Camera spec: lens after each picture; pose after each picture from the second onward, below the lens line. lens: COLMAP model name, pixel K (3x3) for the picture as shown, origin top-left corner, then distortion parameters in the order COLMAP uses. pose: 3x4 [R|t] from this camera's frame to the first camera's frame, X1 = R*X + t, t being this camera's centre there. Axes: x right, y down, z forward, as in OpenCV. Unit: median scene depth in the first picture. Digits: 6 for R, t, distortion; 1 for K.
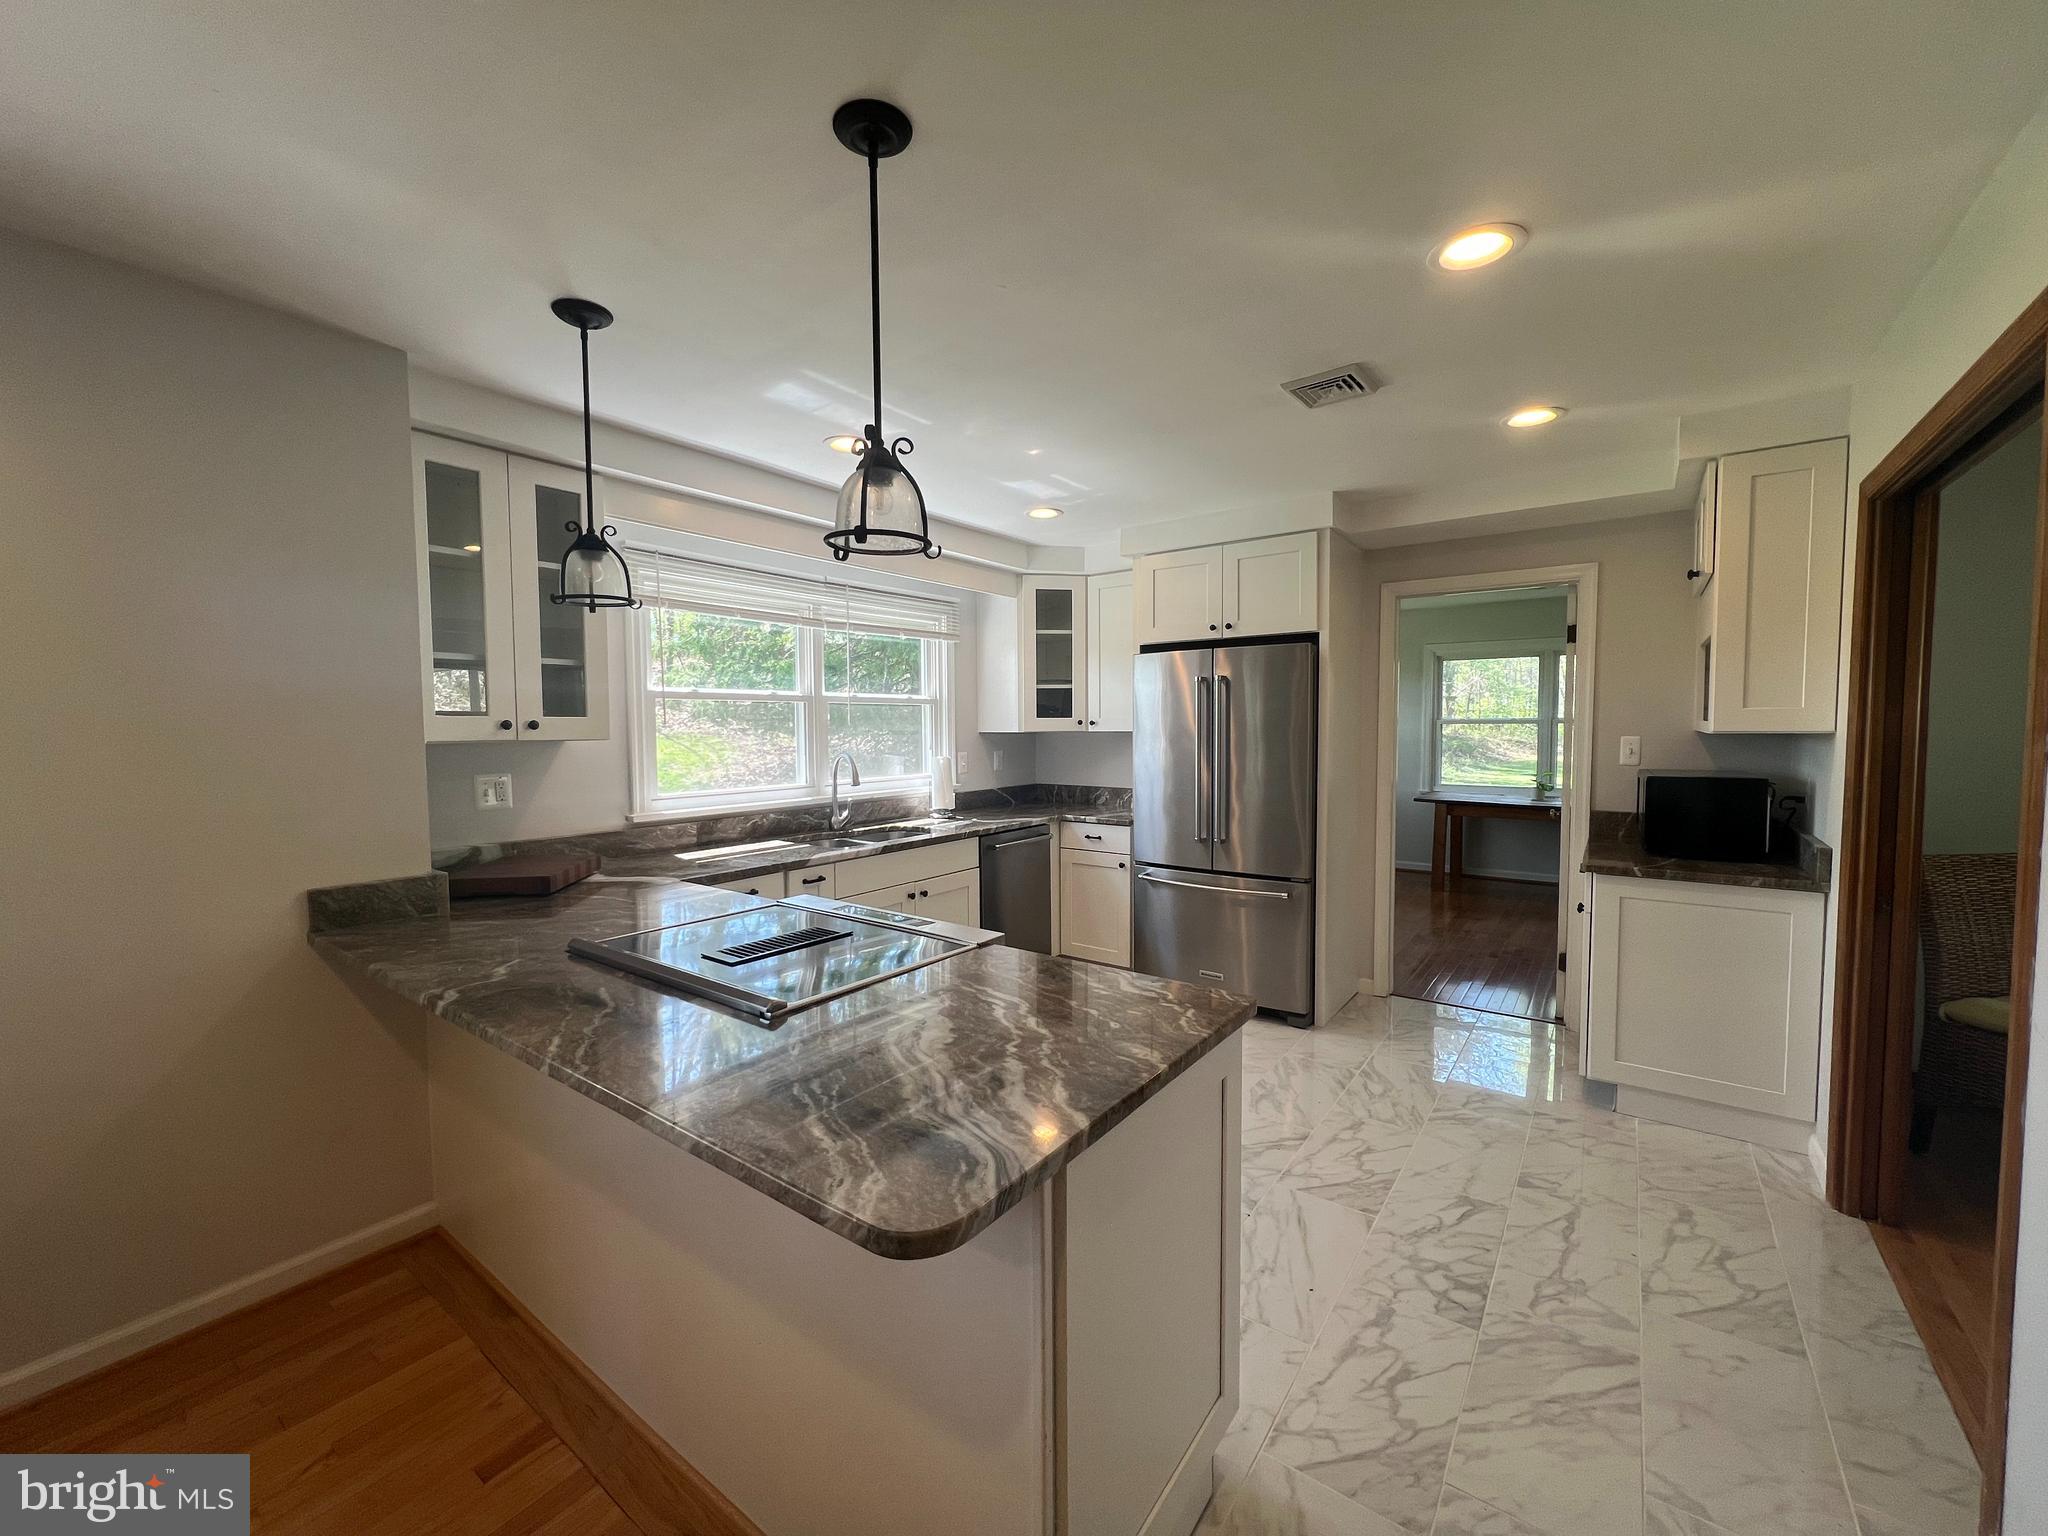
lens RADIAL K [[819.7, 0, 1024.0], [0, 819.7, 768.0], [0, 0, 1]] dist [-0.000788, -0.000030]
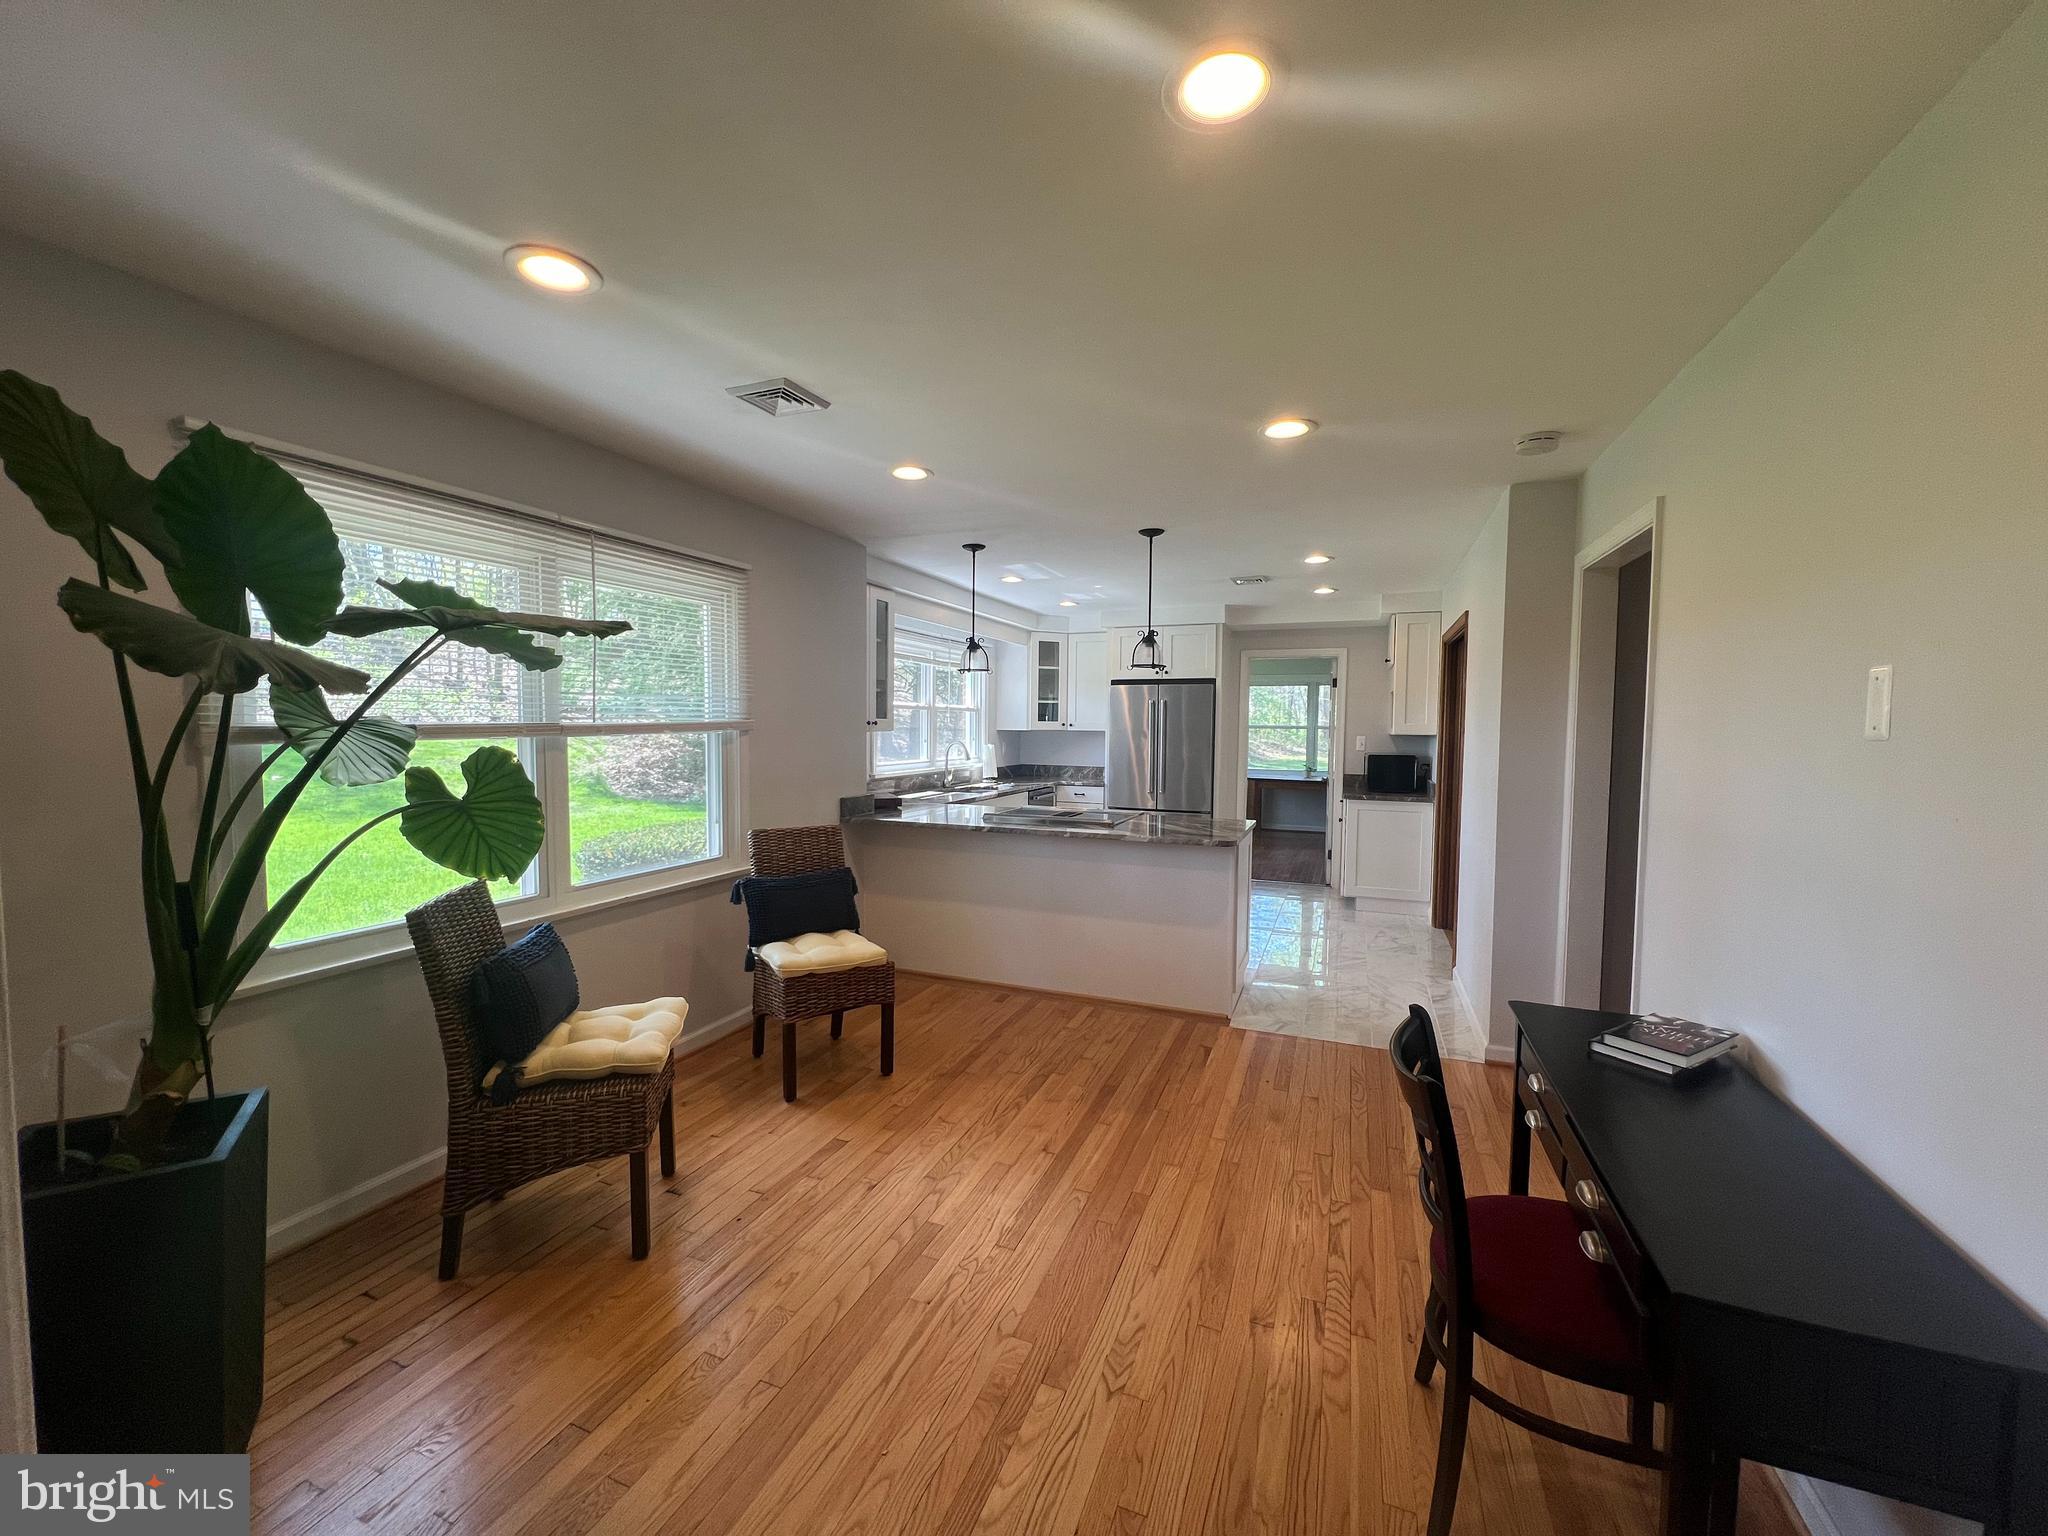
lens RADIAL K [[819.7, 0, 1024.0], [0, 819.7, 768.0], [0, 0, 1]] dist [-0.000788, -0.000030]
pose [[0.967814, 0.001232, 0.251665, -0.546789], [-0.001440, 0.999999, 0.000639, 0.038381], [-0.251664, -0.000981, 0.967814, -0.712061]]
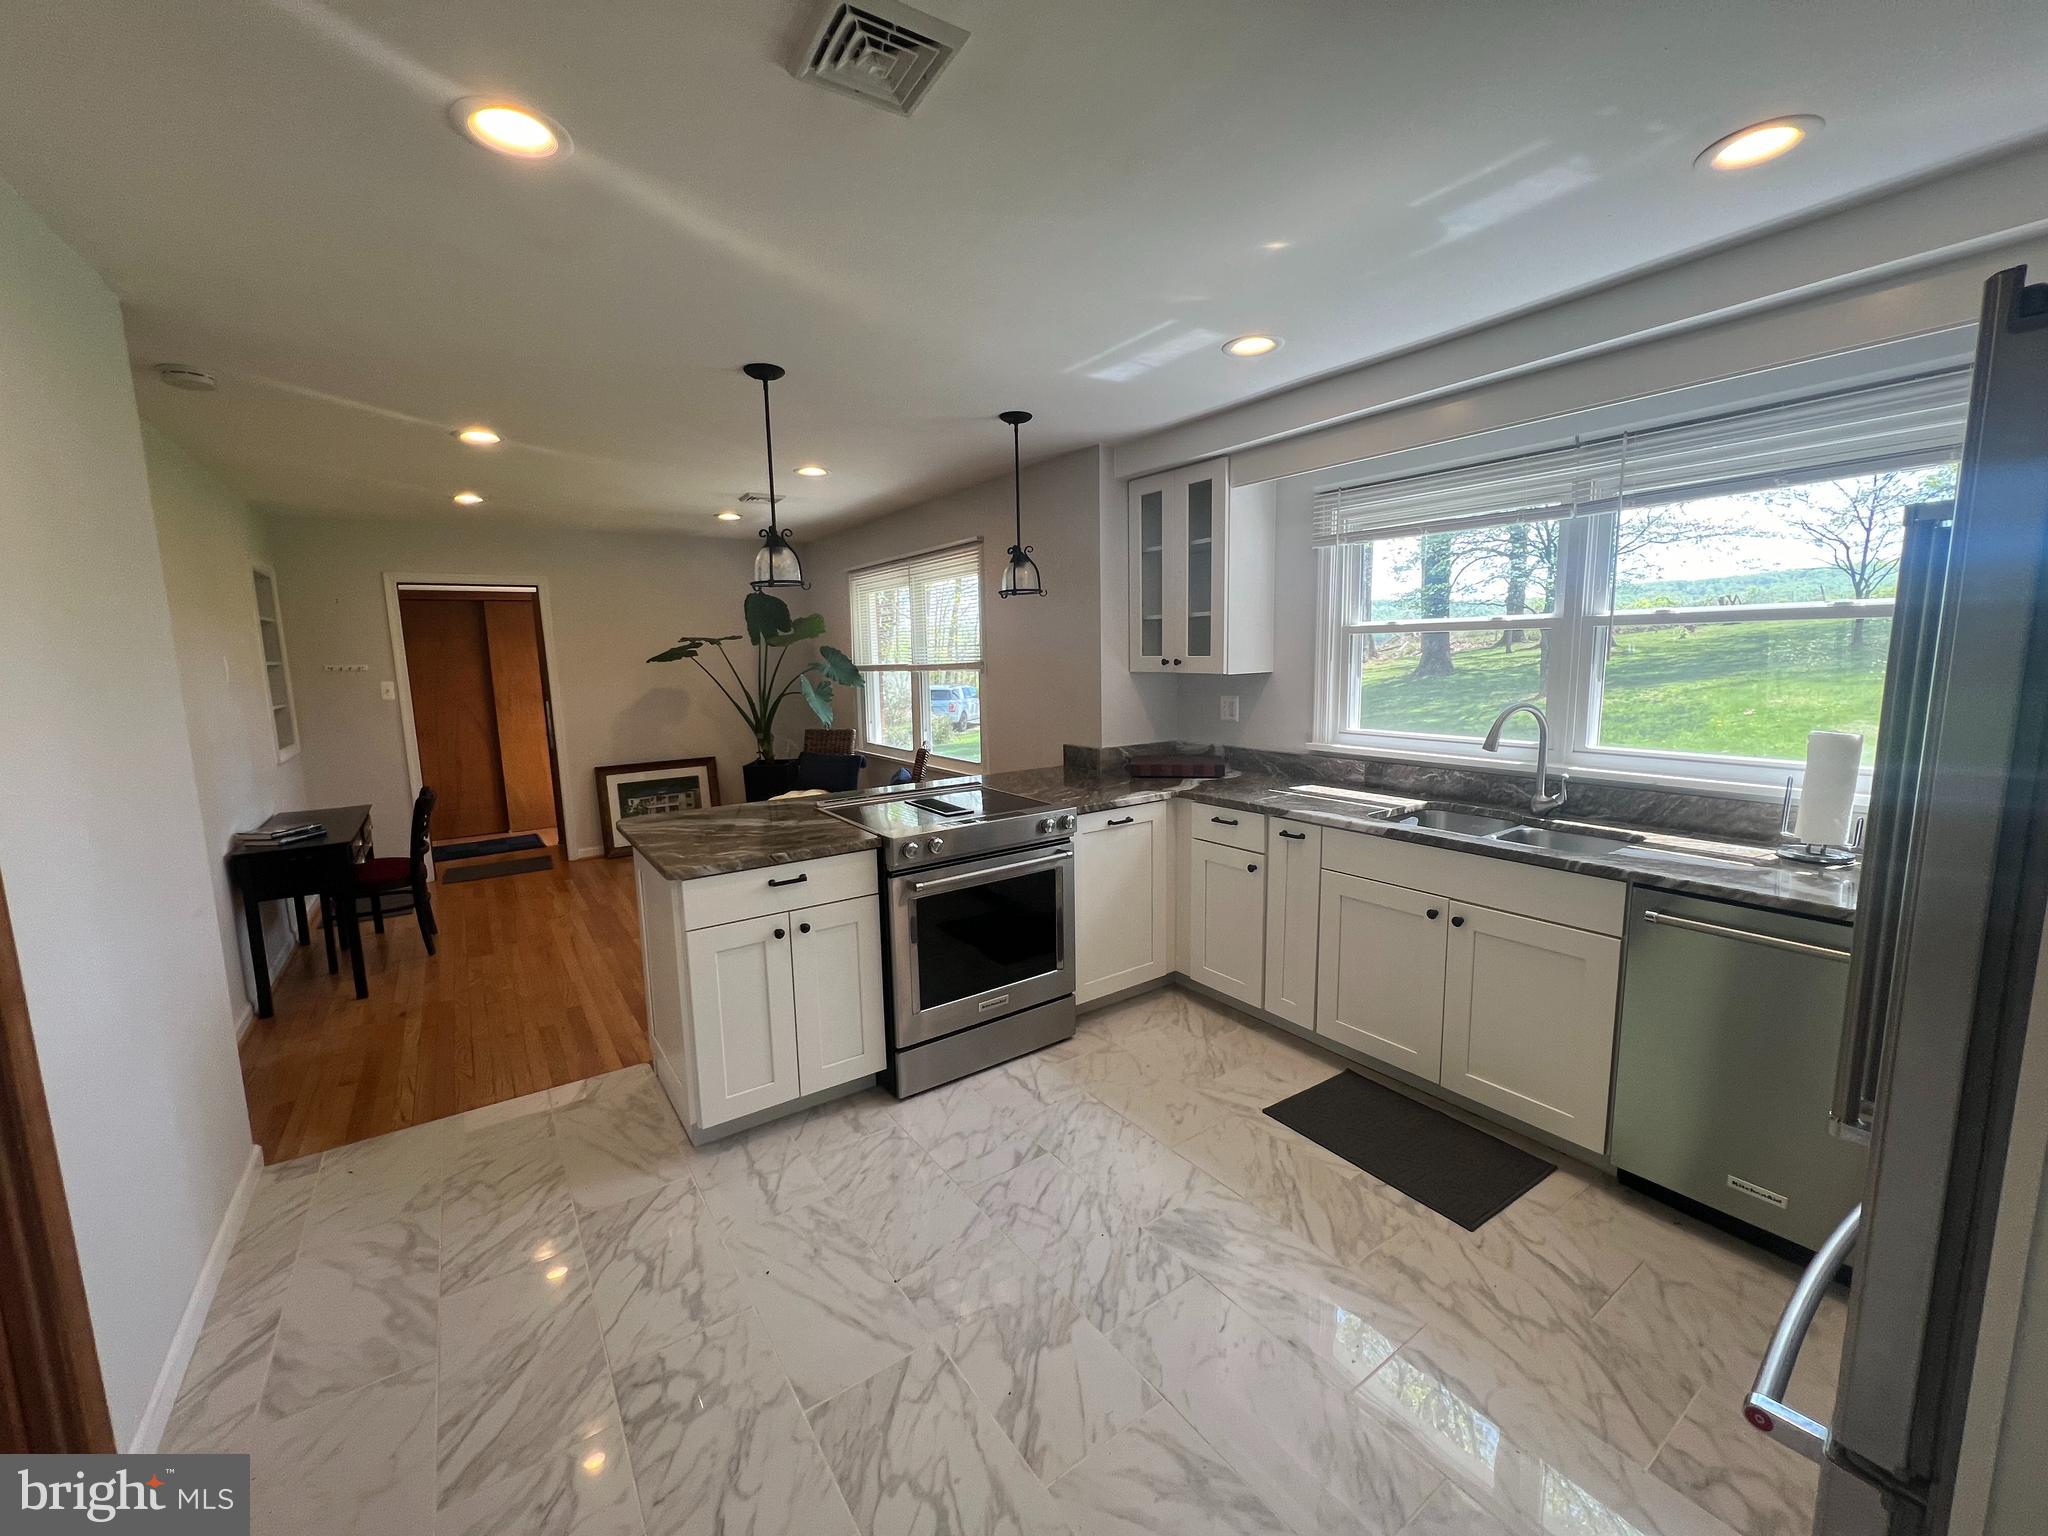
lens RADIAL K [[819.7, 0, 1024.0], [0, 819.7, 768.0], [0, 0, 1]] dist [-0.000788, -0.000030]
pose [[-0.324776, 0.148688, -0.934030, 0.614232], [-0.026624, 0.985737, 0.166176, -0.073428], [0.945416, 0.078838, -0.316185, 0.885762]]
